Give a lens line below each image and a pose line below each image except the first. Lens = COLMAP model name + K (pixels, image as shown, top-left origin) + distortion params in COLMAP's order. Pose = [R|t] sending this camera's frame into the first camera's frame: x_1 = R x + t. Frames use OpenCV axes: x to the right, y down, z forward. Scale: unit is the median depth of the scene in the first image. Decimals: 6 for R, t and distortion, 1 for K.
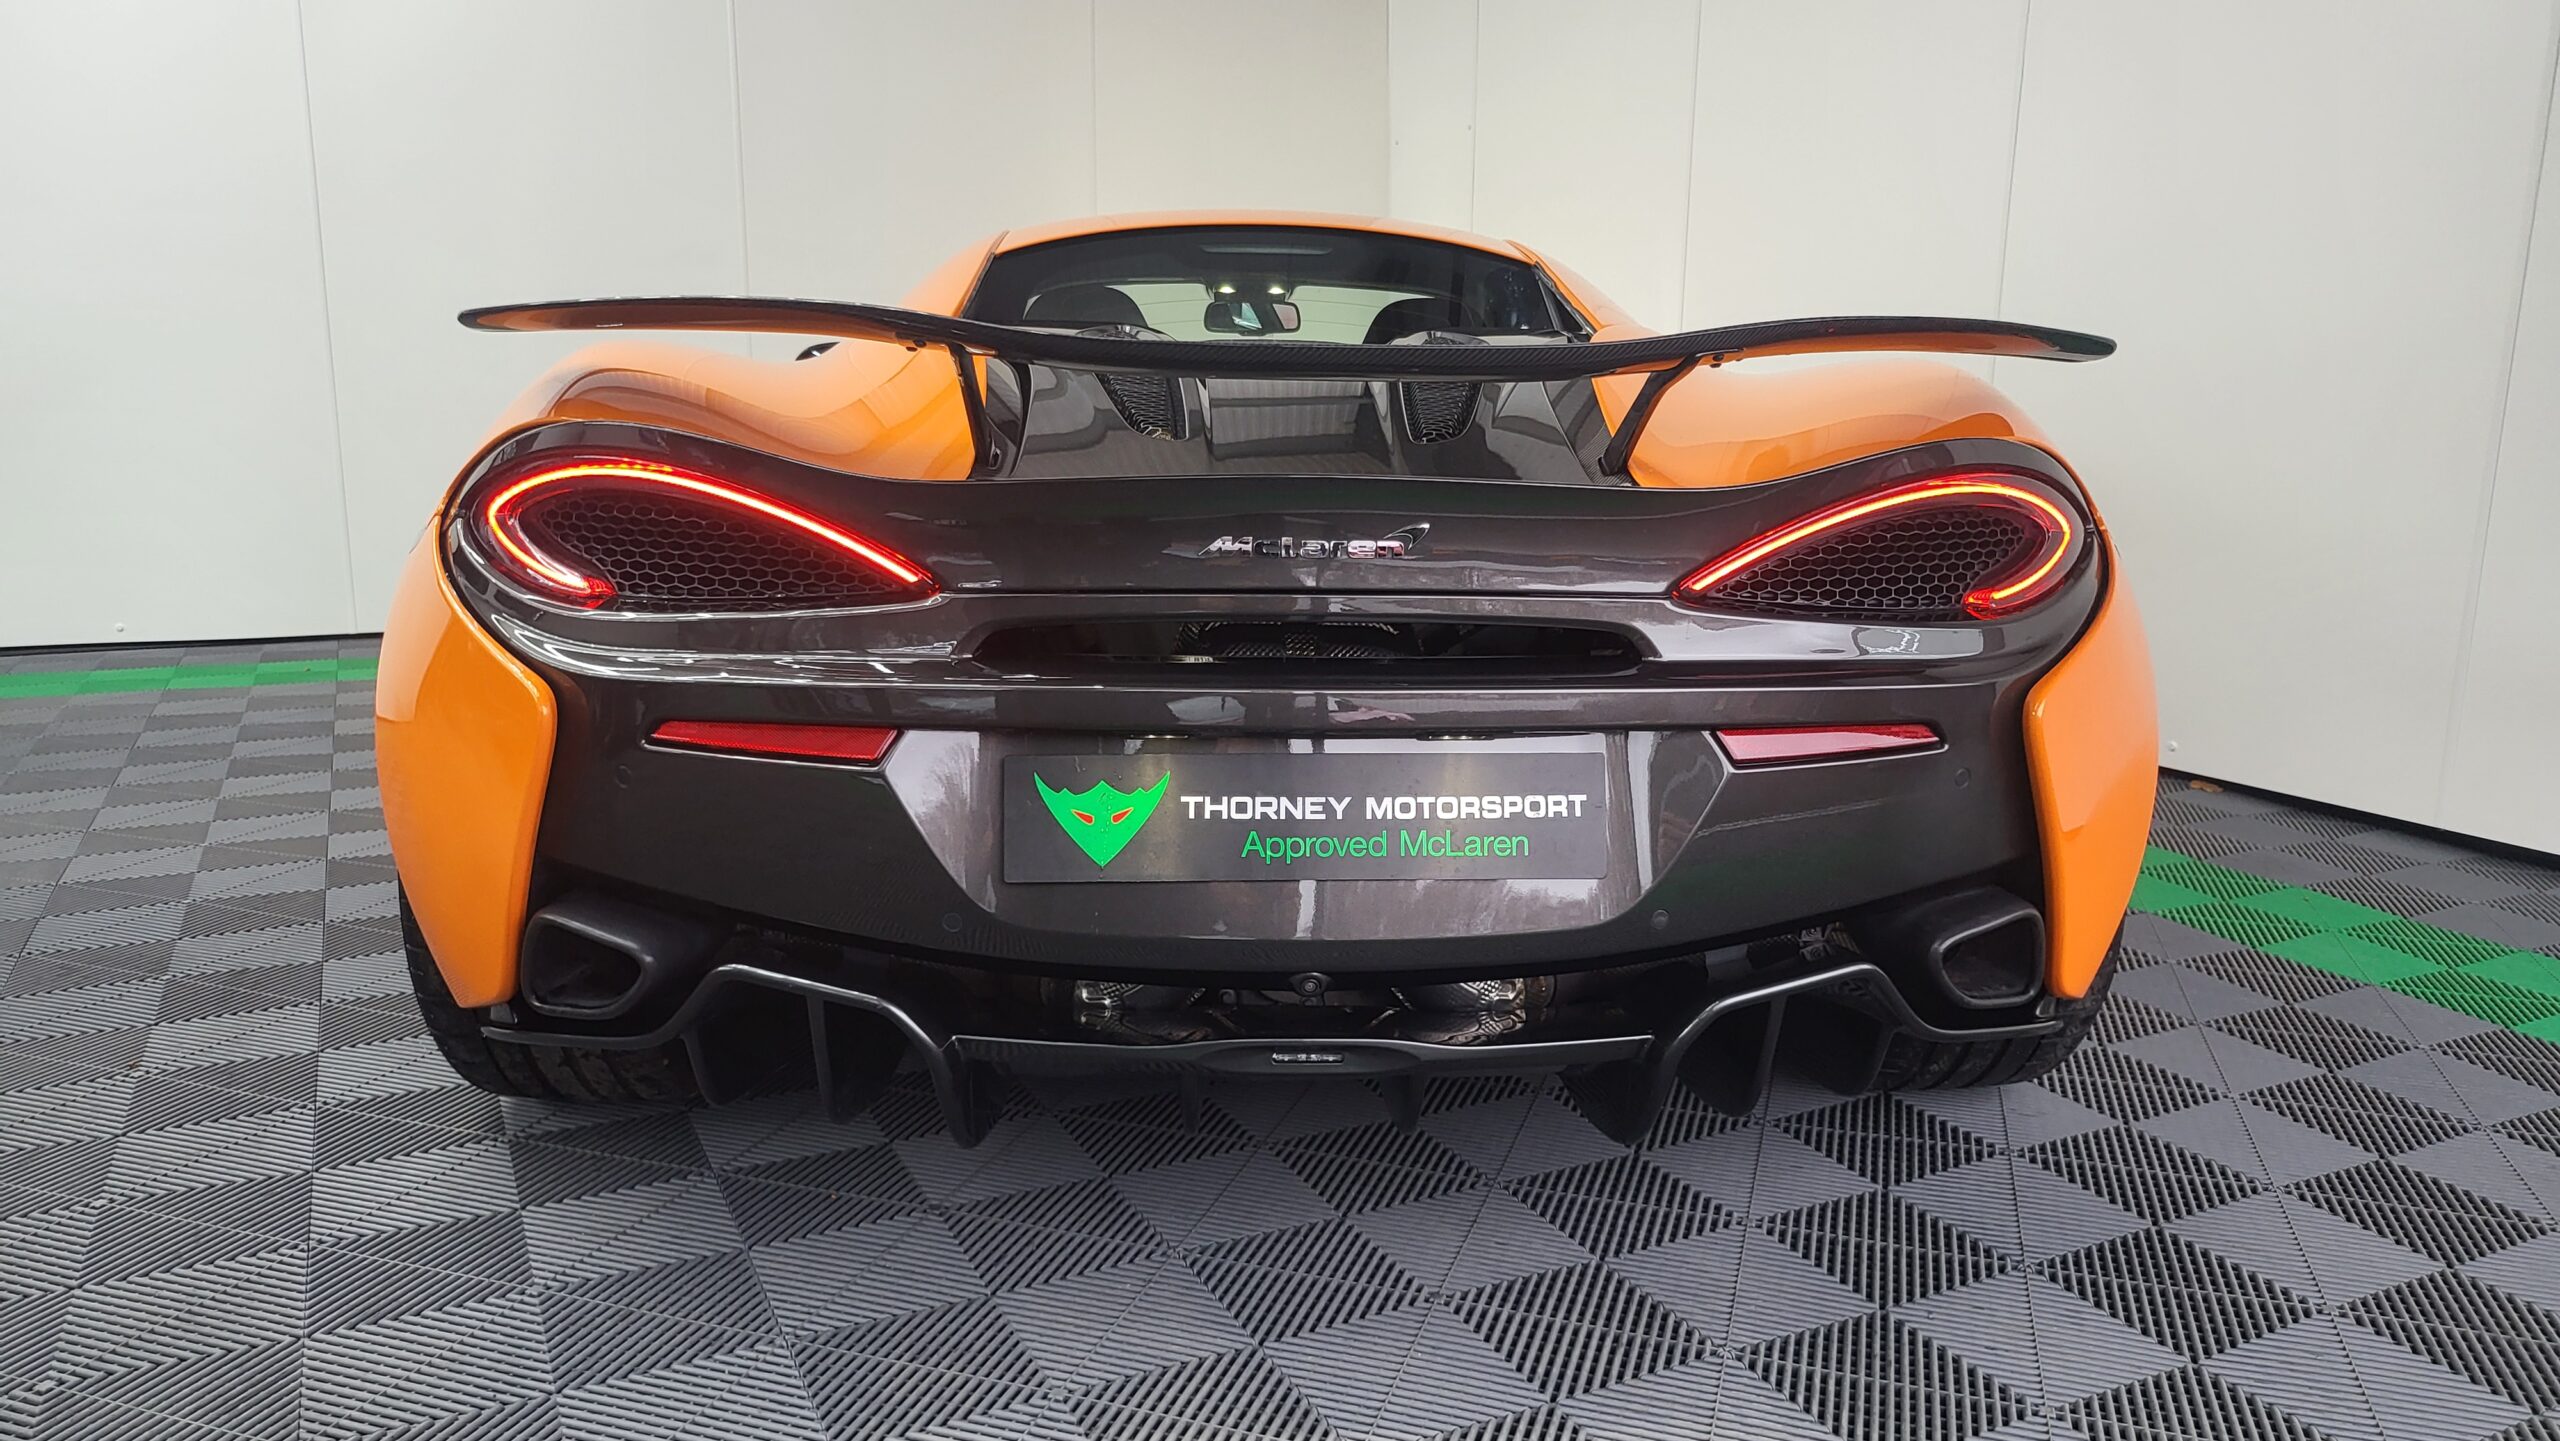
lens RADIAL K [[1794.9, 0, 1279.9], [0, 1794.9, 725.2], [0, 0, 1]] dist [0.053210, -0.052632]
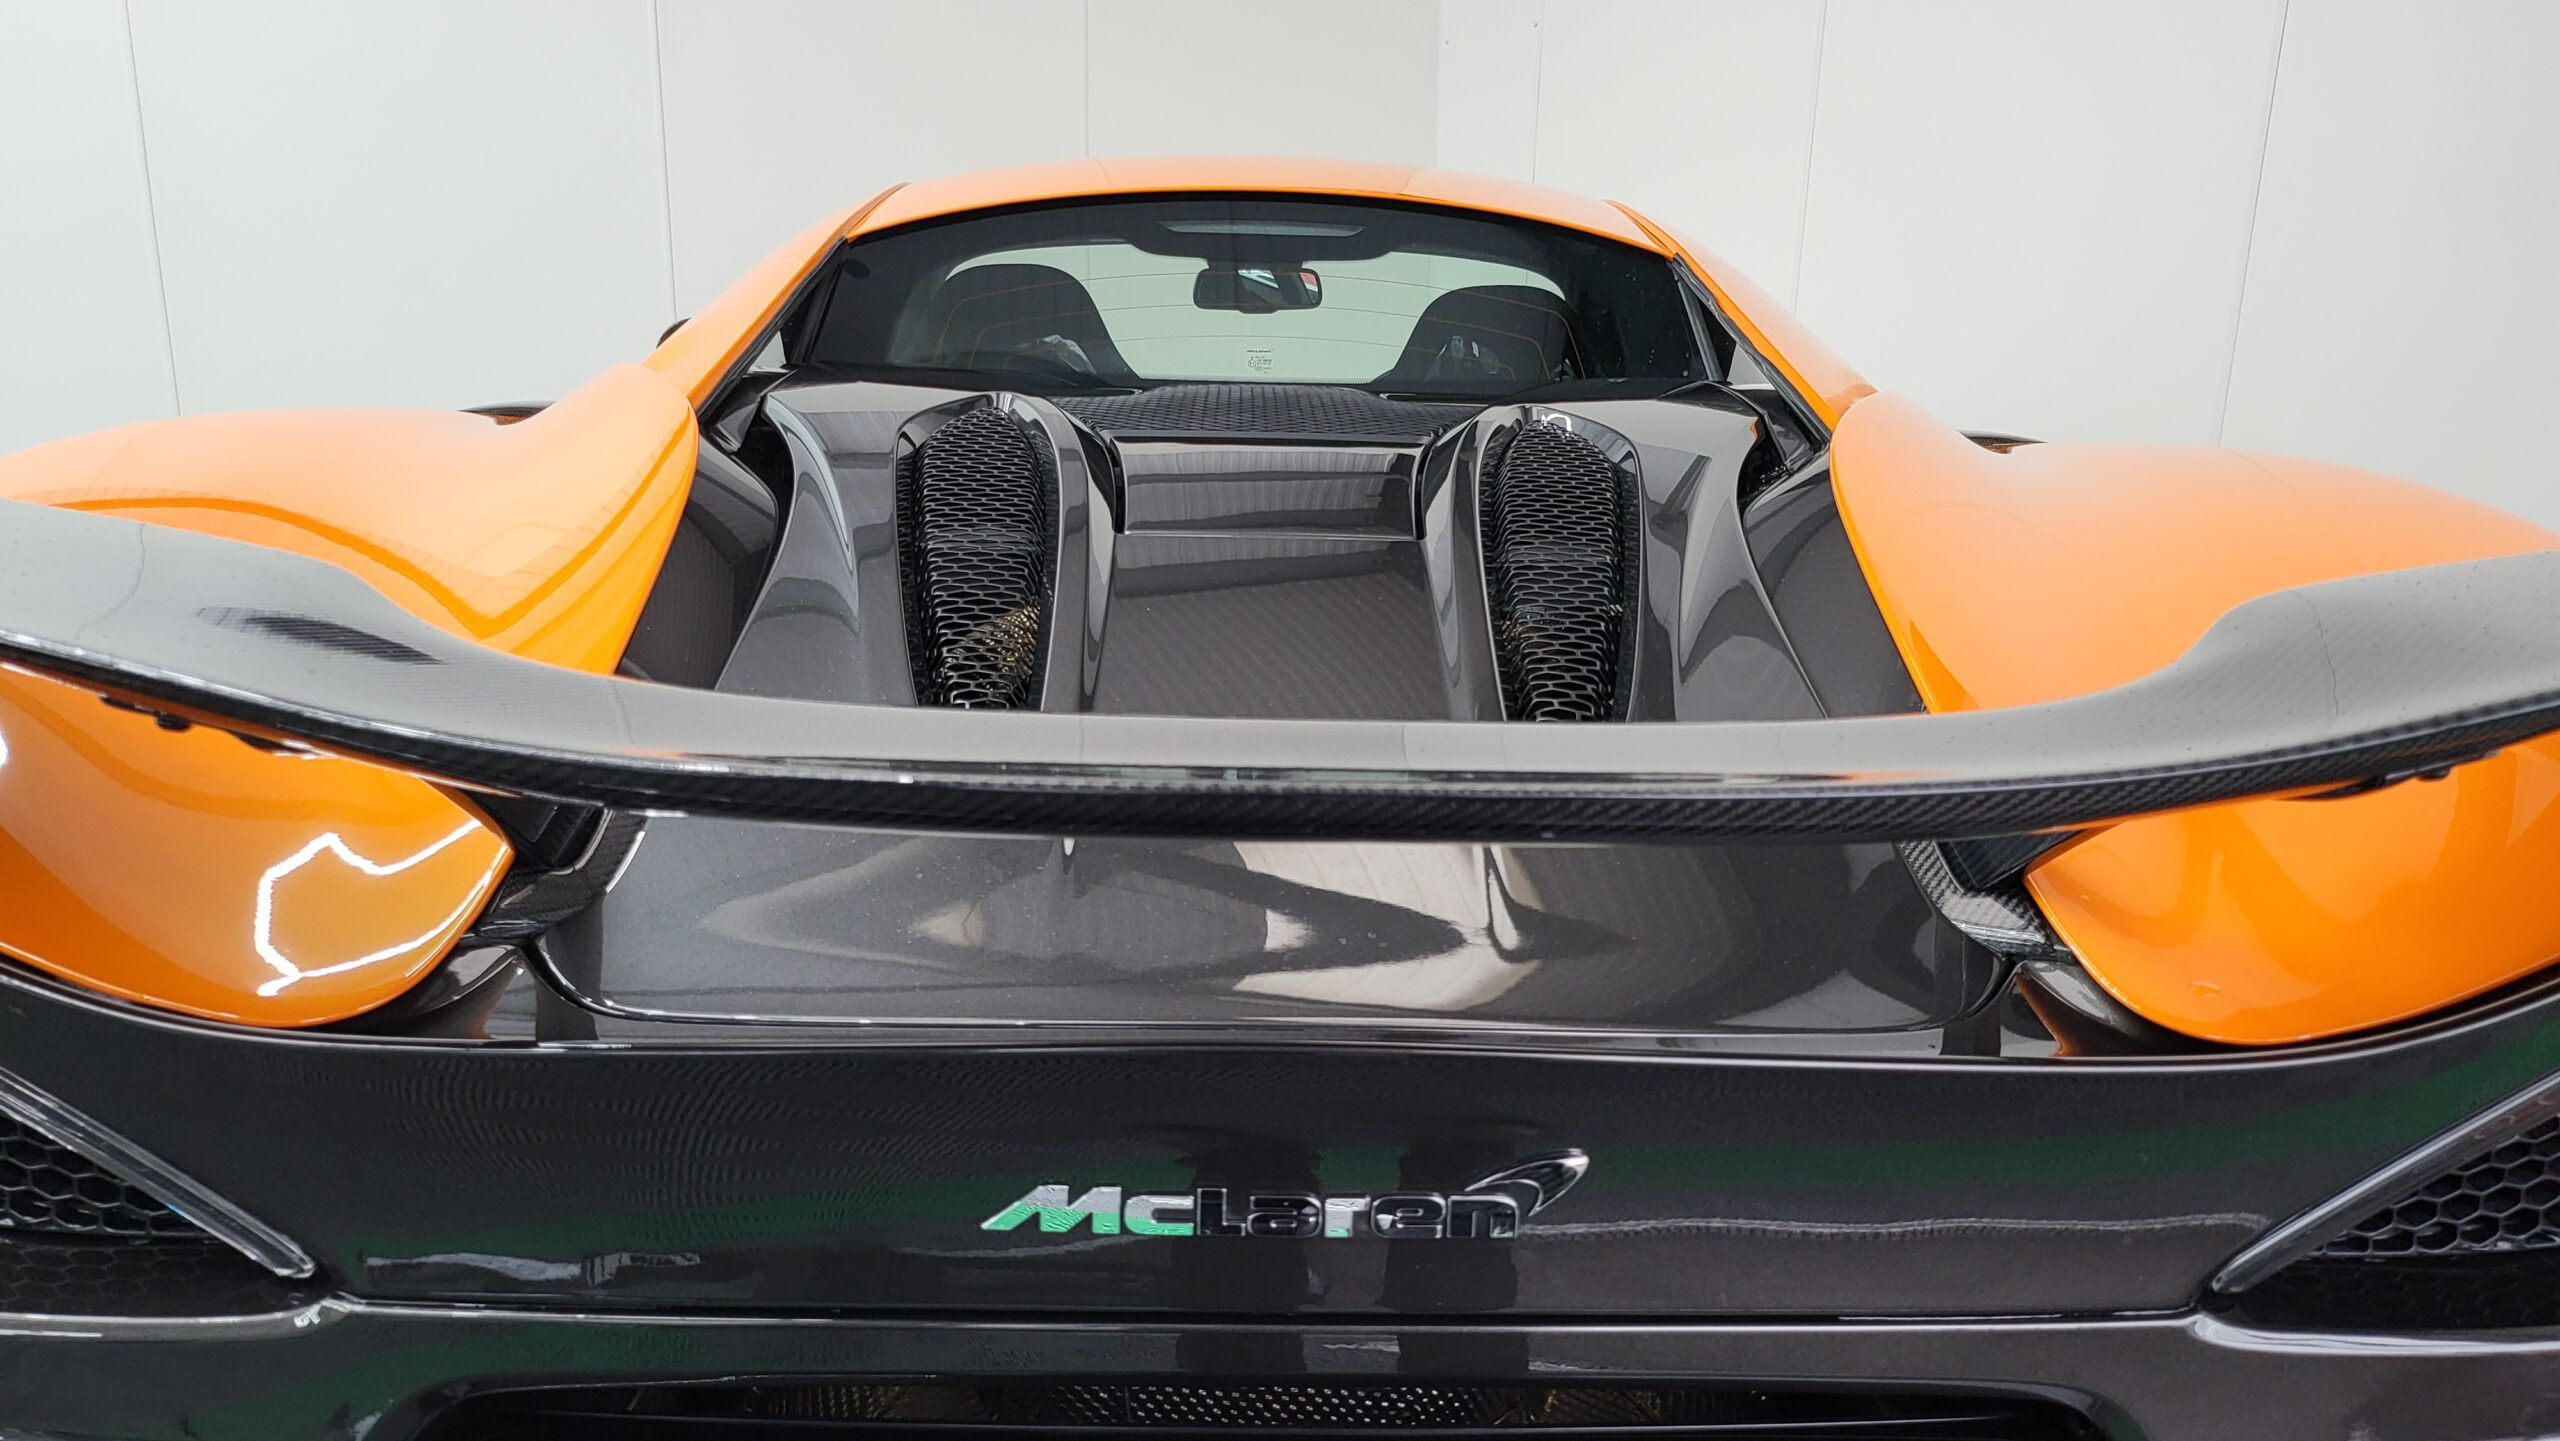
lens RADIAL K [[1794.9, 0, 1282.7], [0, 1794.9, 738.4], [0, 0, 1]] dist [0.053210, -0.052632]
pose [[0.999783, 0.016766, -0.012351, 0.021659], [-0.015911, 0.997671, 0.066328, -0.222038], [0.013434, -0.066117, 0.997721, 0.619005]]
